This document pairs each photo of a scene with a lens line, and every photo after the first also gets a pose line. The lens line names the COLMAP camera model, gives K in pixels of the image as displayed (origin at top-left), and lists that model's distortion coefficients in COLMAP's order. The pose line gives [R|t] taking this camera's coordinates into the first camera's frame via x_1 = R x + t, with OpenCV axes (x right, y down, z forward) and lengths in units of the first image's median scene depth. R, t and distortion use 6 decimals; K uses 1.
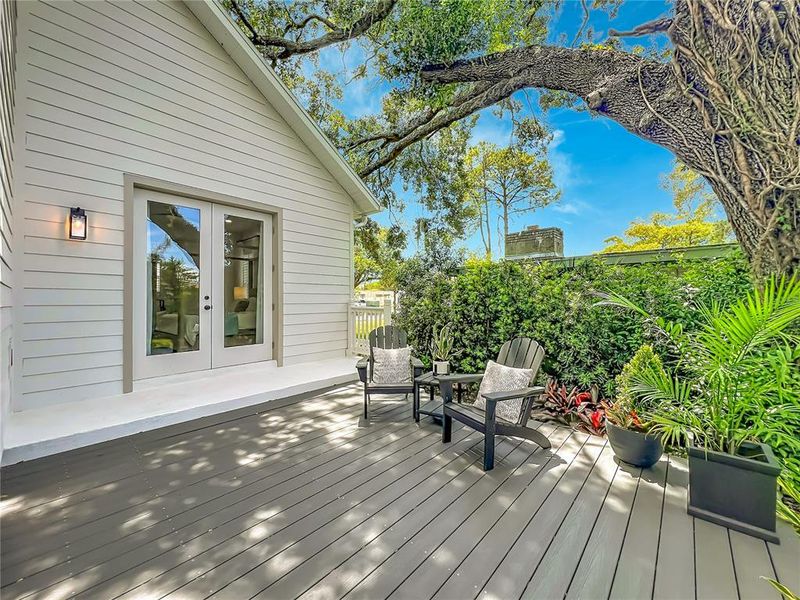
lens RADIAL K [[323.5, 0, 400.6], [0, 323.5, 295.9], [0, 0, 1]] dist [-0.001941, -0.000273]
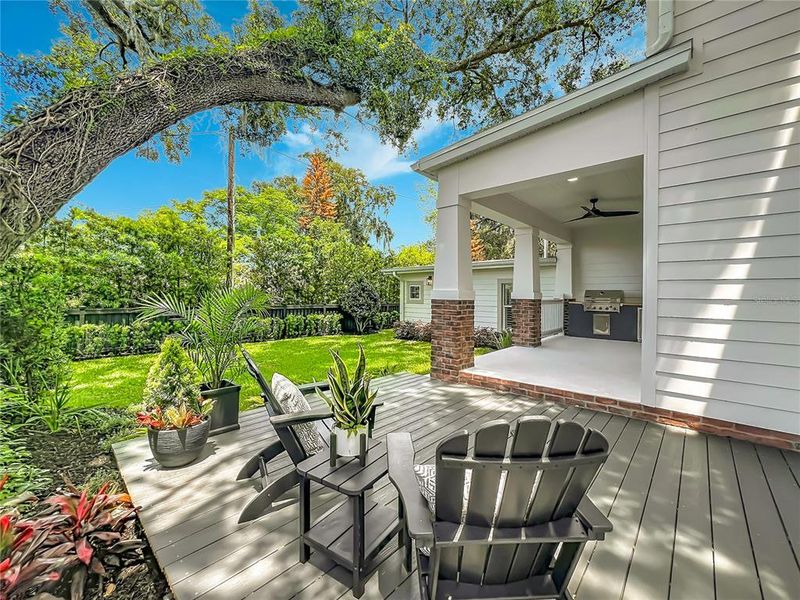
lens RADIAL K [[323.5, 0, 396.1], [0, 323.5, 297.6], [0, 0, 1]] dist [-0.001941, -0.000273]
pose [[-0.999271, 0.001568, 0.038141, 0.031030], [0.001451, 0.999994, -0.003090, 0.024382], [-0.038146, -0.003033, -0.999268, 1.652739]]
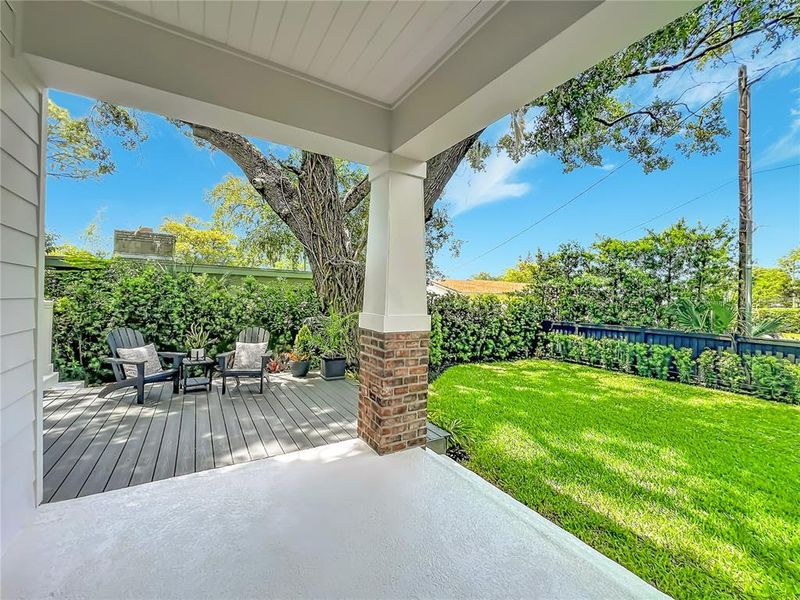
lens RADIAL K [[323.5, 0, 396.0], [0, 323.5, 297.6], [0, 0, 1]] dist [-0.001941, -0.000273]
pose [[0.294614, 0.012052, 0.955540, -1.138287], [-0.037509, 0.999296, -0.001039, -0.063773], [-0.954880, -0.035535, 0.294858, -0.290719]]
